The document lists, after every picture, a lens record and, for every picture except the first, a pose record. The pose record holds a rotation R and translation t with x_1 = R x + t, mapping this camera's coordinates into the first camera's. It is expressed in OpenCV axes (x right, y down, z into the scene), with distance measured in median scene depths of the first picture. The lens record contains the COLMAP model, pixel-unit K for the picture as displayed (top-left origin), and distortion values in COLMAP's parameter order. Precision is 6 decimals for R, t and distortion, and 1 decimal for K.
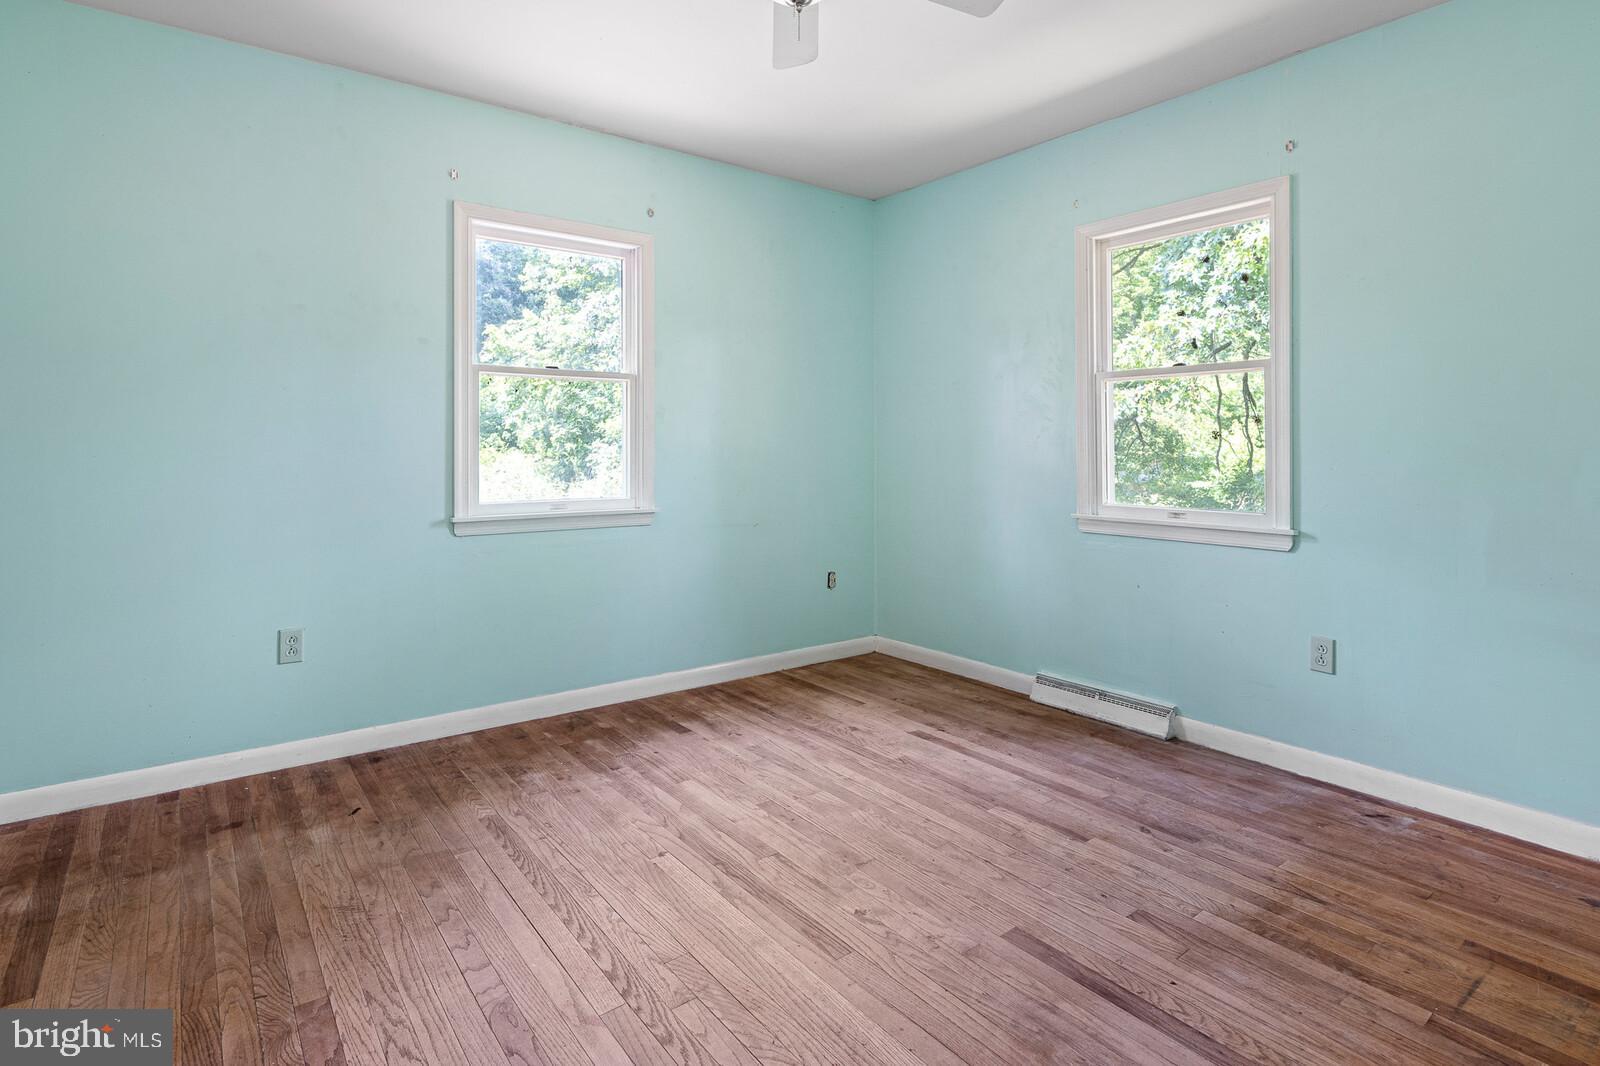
lens RADIAL K [[780.9, 0, 798.4], [0, 780.9, 532.9], [0, 0, 1]] dist [0.003140, -0.001080]
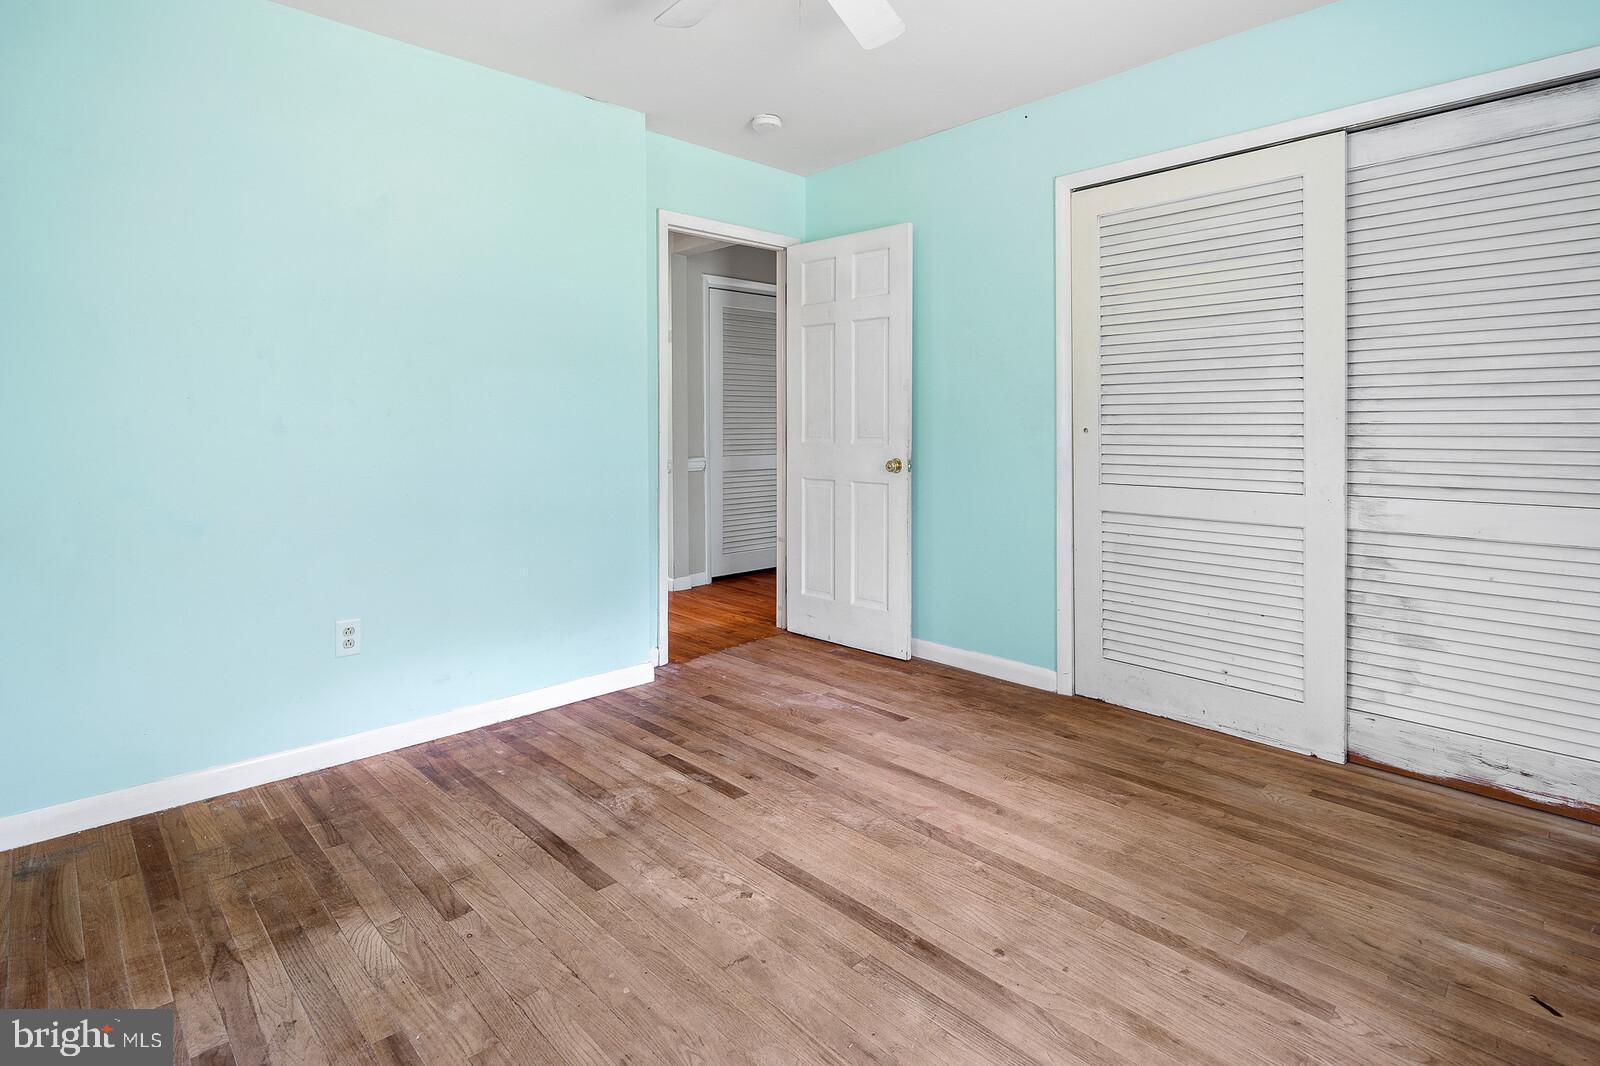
lens RADIAL K [[780.9, 0, 798.4], [0, 780.9, 532.9], [0, 0, 1]] dist [0.003140, -0.001080]
pose [[-0.993882, 0.019145, -0.108773, 0.112332], [-0.008156, 0.969450, 0.245154, -0.204223], [0.110144, 0.244541, -0.963363, 1.851850]]
